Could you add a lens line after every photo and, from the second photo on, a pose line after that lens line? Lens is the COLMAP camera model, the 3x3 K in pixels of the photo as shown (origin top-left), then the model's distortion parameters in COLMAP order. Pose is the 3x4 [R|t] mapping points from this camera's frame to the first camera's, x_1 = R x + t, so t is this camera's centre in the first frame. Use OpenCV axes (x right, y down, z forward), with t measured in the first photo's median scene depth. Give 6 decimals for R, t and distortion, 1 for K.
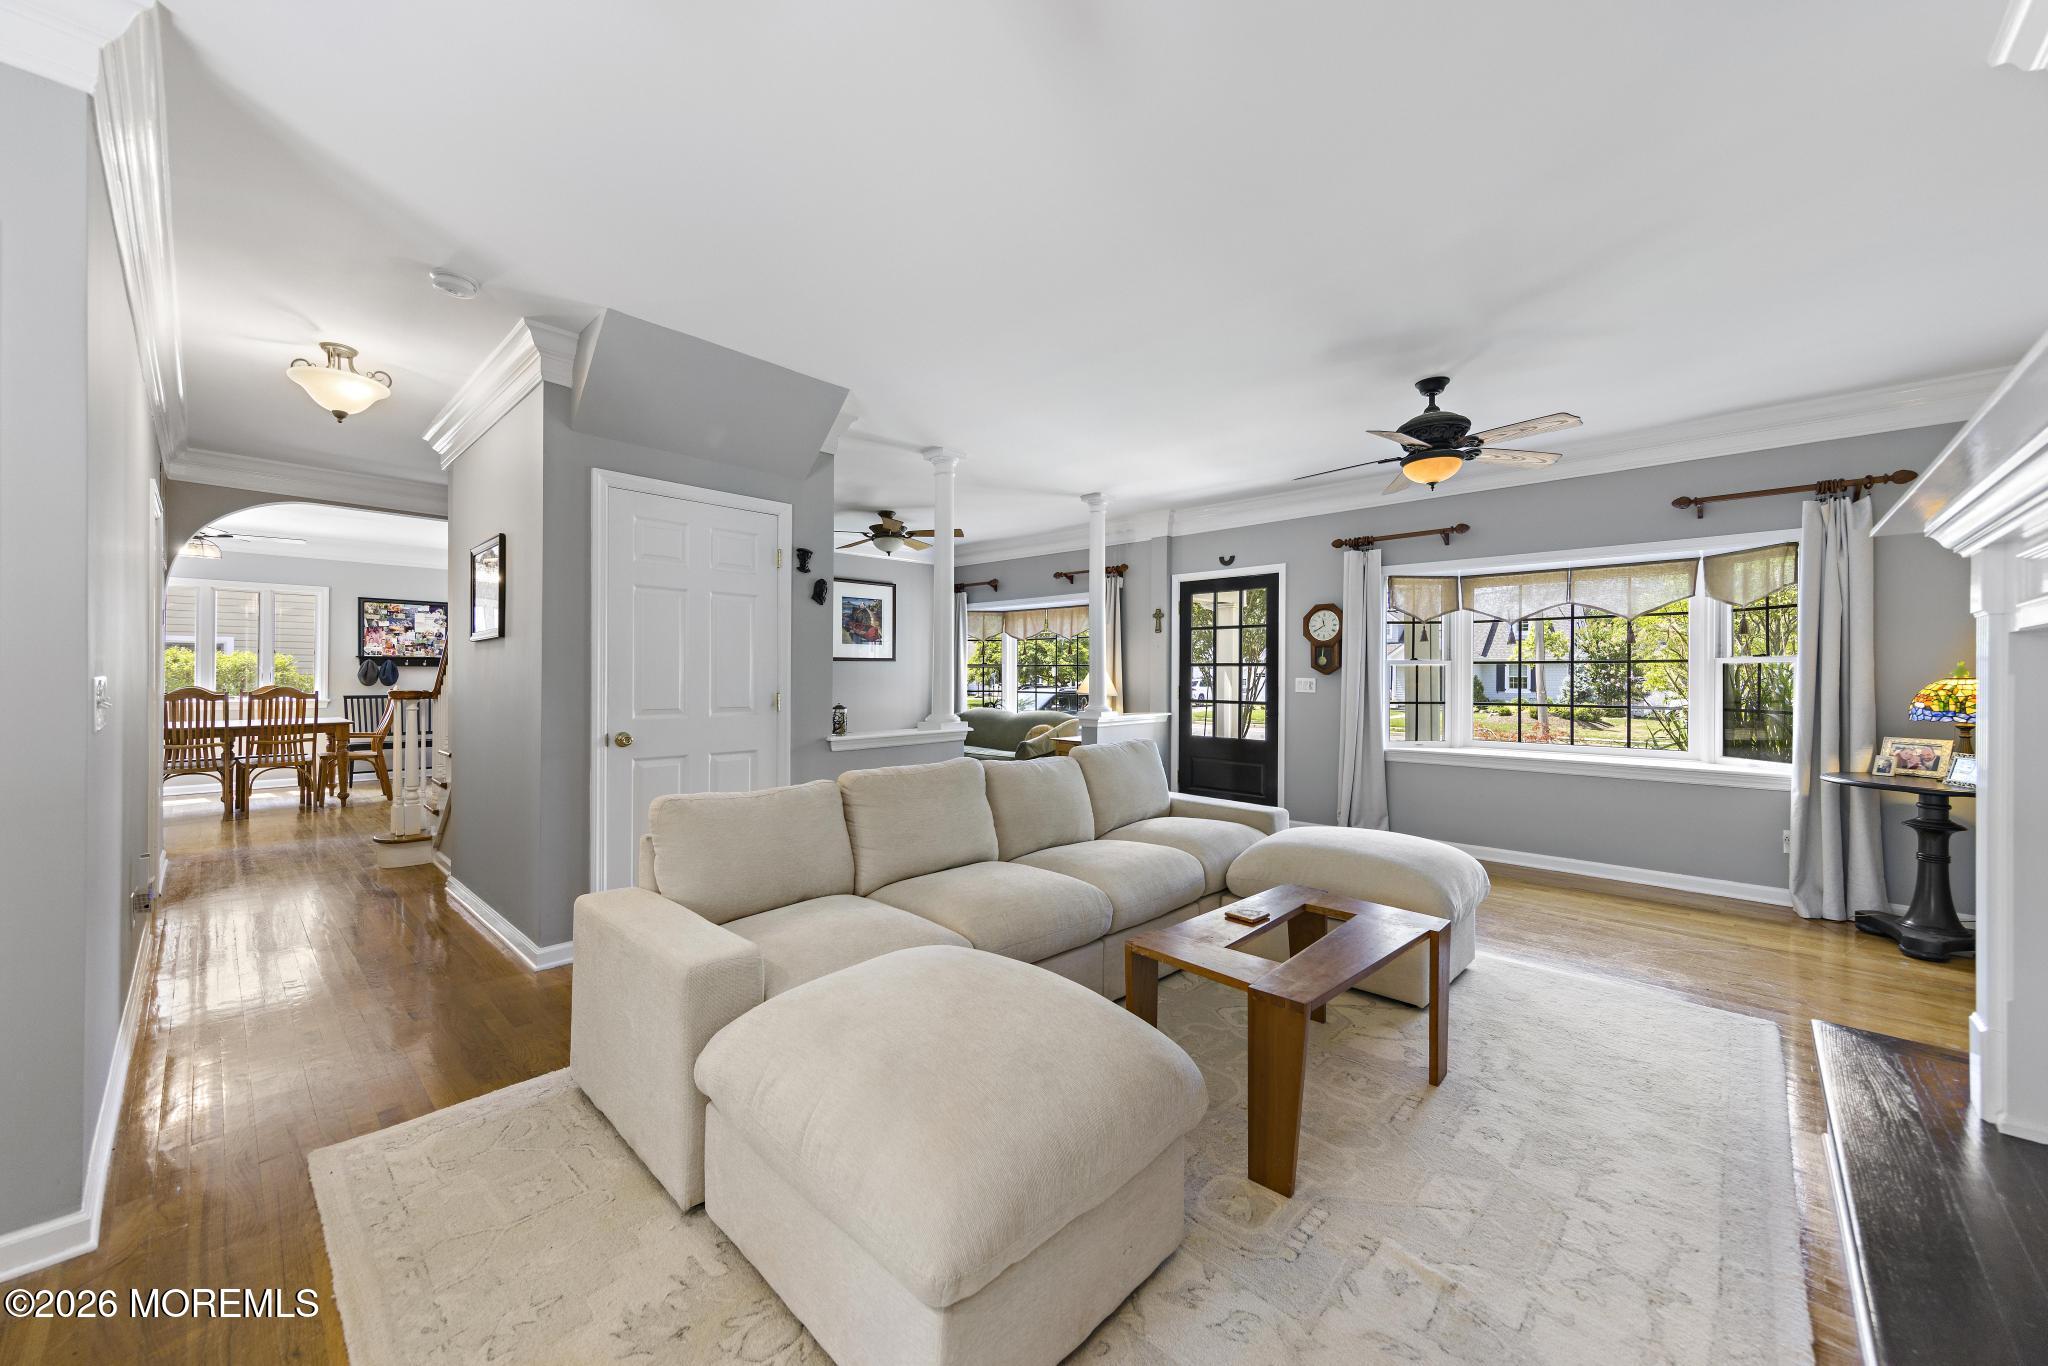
lens RADIAL K [[751.1, 0, 1032.9], [0, 751.1, 675.5], [0, 0, 1]] dist [0.009175, 0.000140]
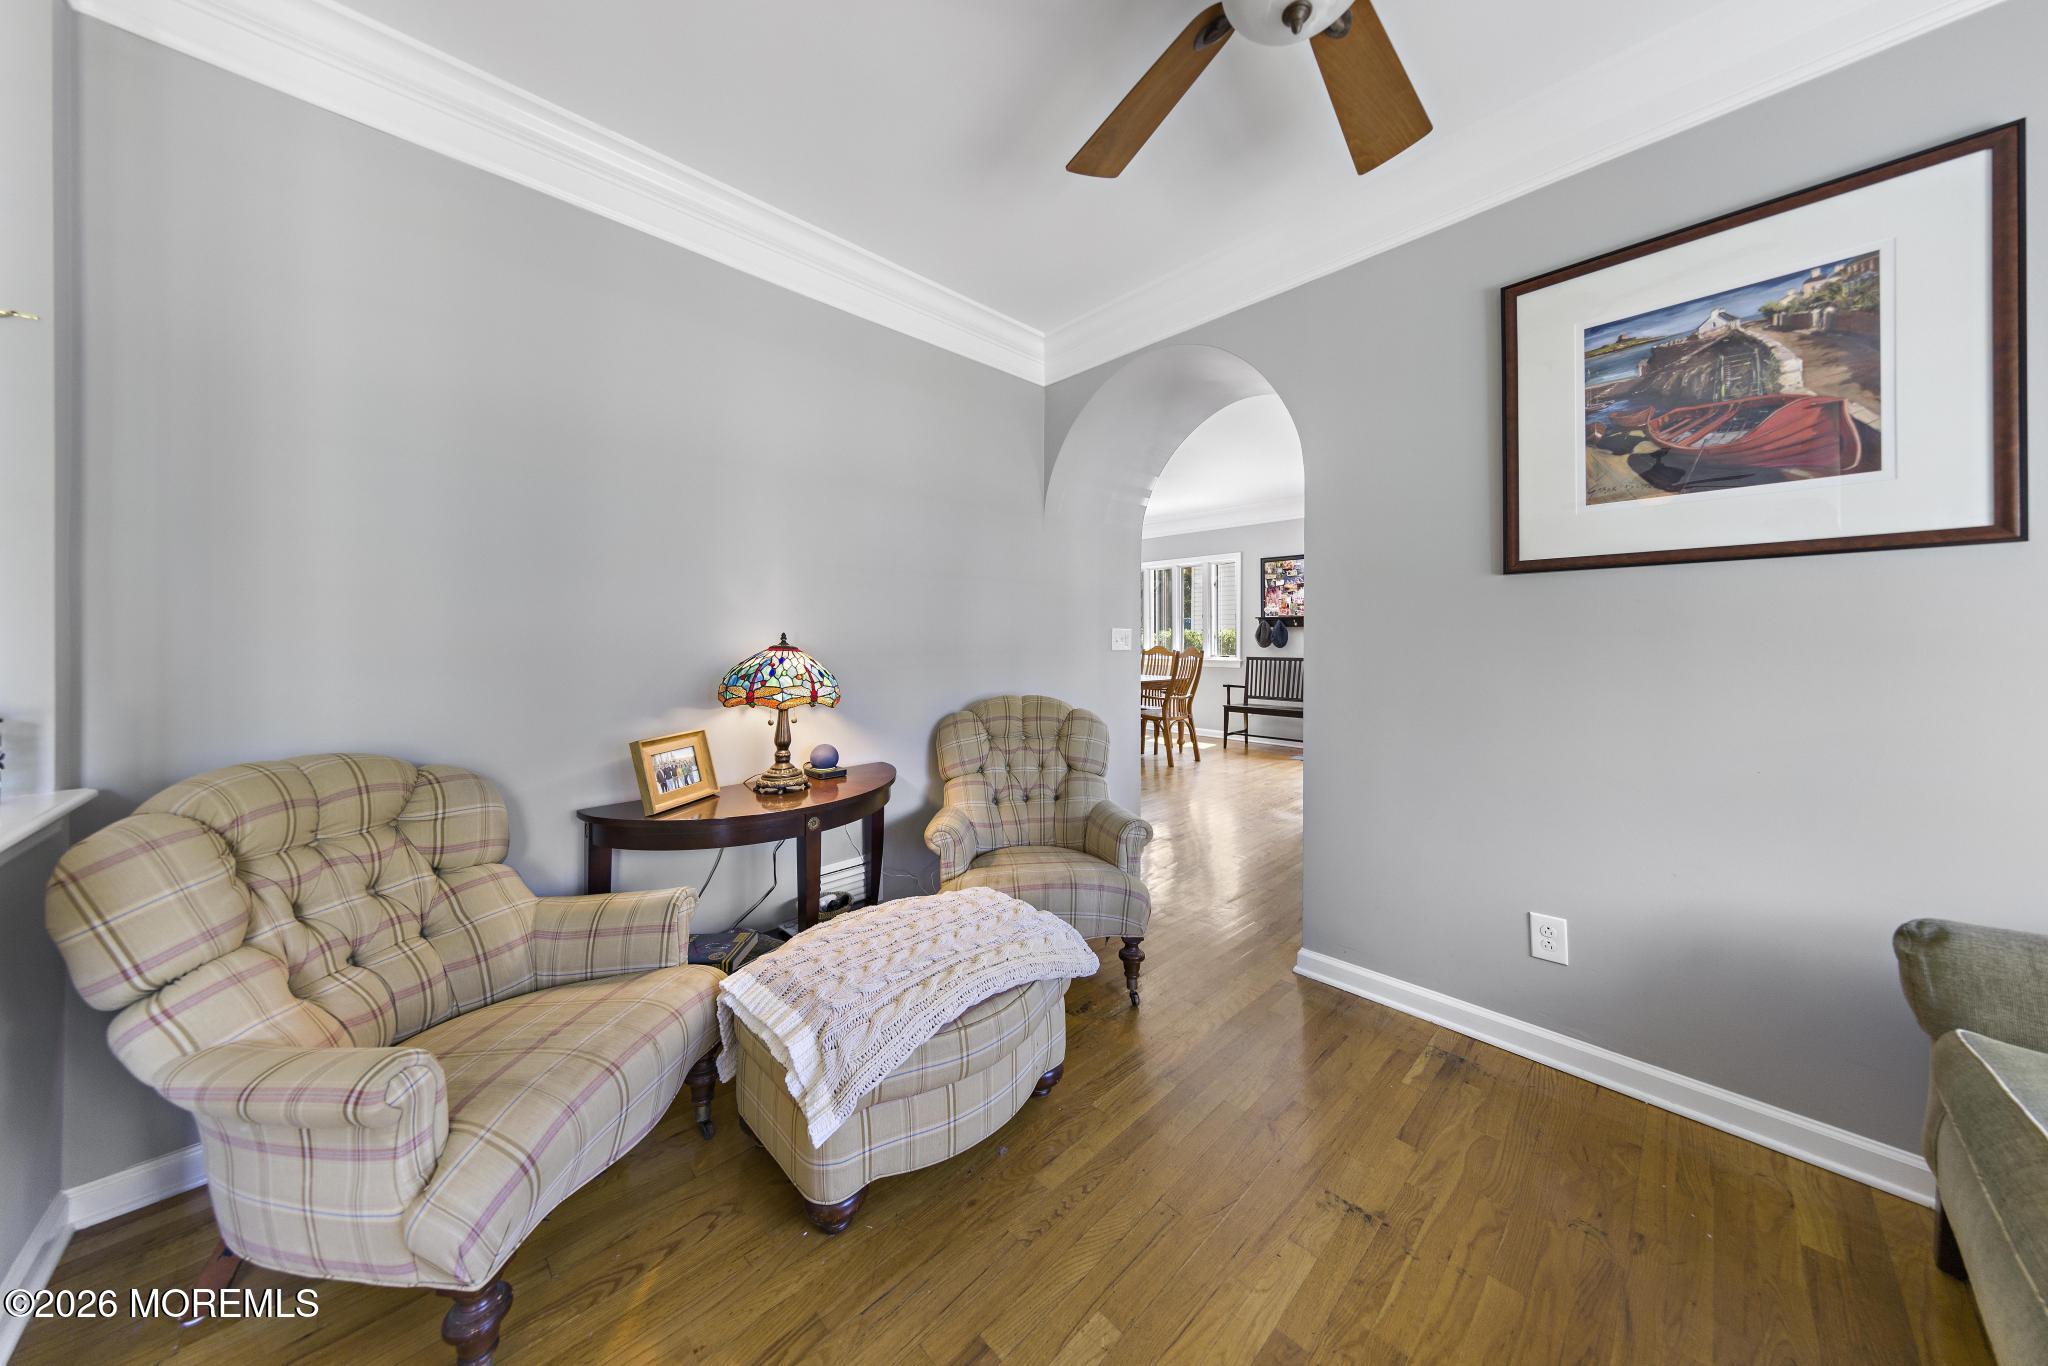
lens RADIAL K [[656.3, 0, 1011.8], [0, 656.3, 639.8], [0, 0, 1]] dist [0.002061, 0.000071]
pose [[-0.050375, -0.000456, -0.998730, -0.010520], [-0.002044, 0.999998, -0.000353, 0.005411], [0.998728, 0.002024, -0.050376, 0.784071]]
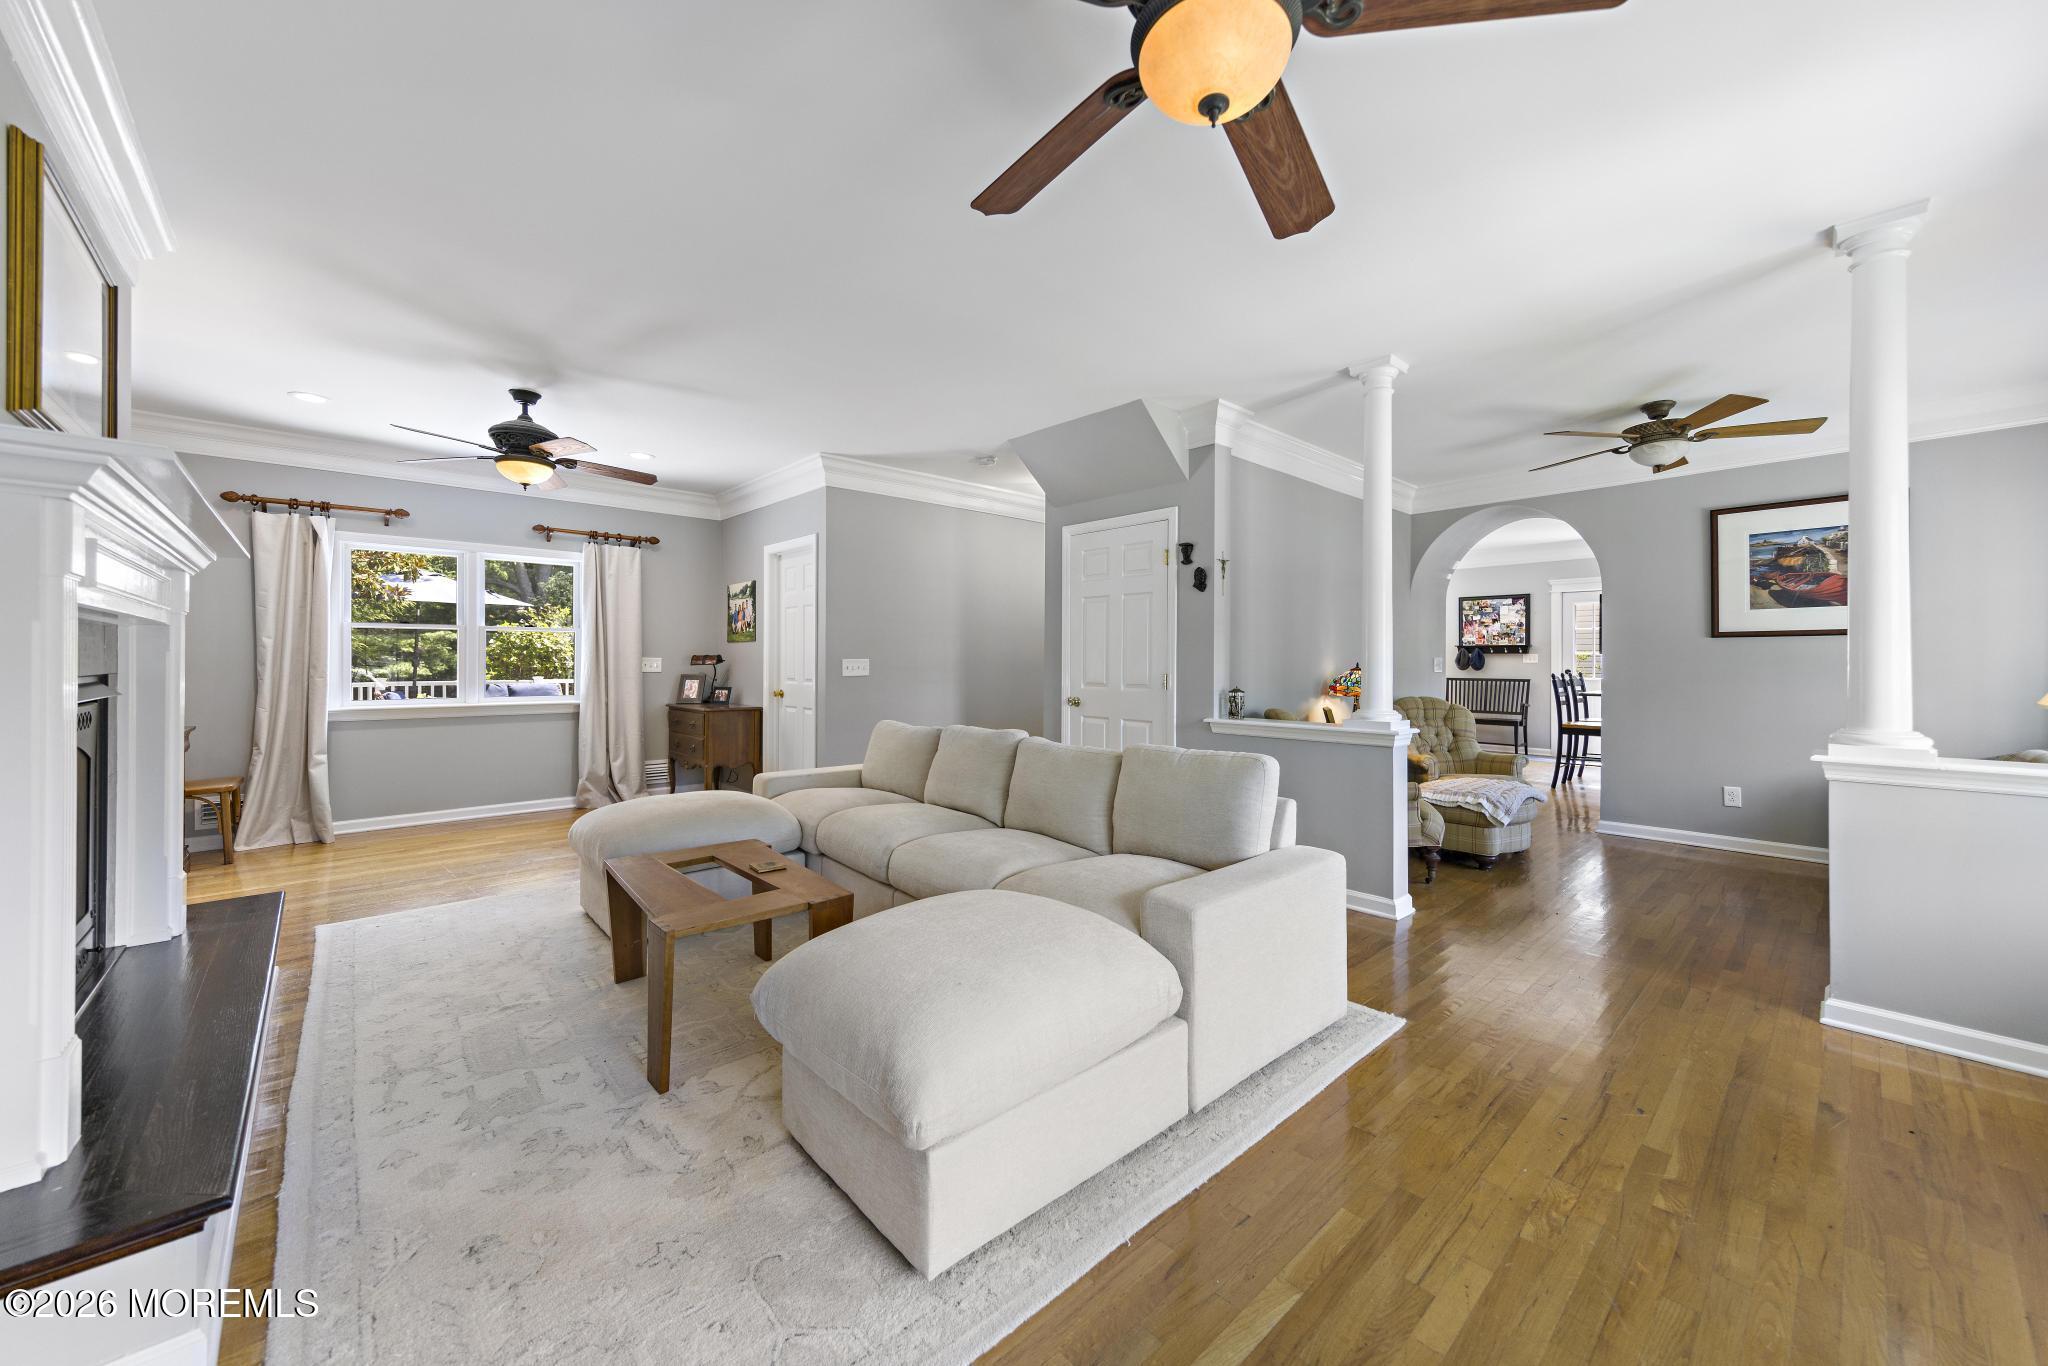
lens RADIAL K [[751.1, 0, 1028.9], [0, 751.1, 662.5], [0, 0, 1]] dist [0.009175, 0.000140]
pose [[-0.070733, 0.000451, -0.997495, 0.406421], [-0.002595, 0.999996, 0.000636, 0.002708], [0.997492, 0.002634, -0.070732, 0.431310]]
